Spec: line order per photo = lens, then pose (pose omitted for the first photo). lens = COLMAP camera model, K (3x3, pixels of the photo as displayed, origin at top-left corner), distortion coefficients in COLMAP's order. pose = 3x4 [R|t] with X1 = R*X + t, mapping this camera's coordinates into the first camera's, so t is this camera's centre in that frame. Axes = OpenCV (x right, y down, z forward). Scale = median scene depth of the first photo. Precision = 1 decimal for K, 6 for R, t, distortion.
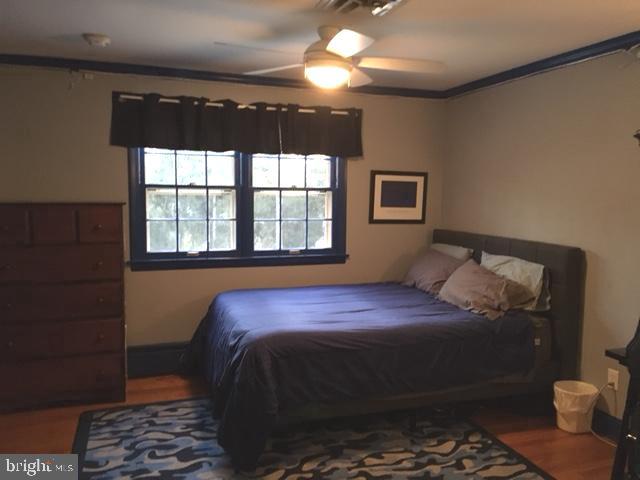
lens RADIAL K [[546.2, 0, 319.9], [0, 546.2, 240.6], [0, 0, 1]] dist [0.067176, -0.044094]
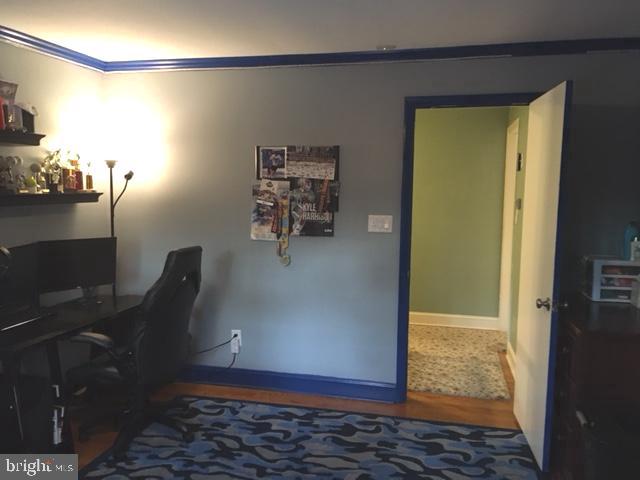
lens RADIAL K [[546.2, 0, 321.1], [0, 546.2, 239.4], [0, 0, 1]] dist [0.067176, -0.044094]
pose [[-0.846589, -0.053762, 0.529525, -0.571133], [0.057805, 0.979713, 0.191886, -0.196784], [-0.529099, 0.193058, -0.826307, 1.833115]]
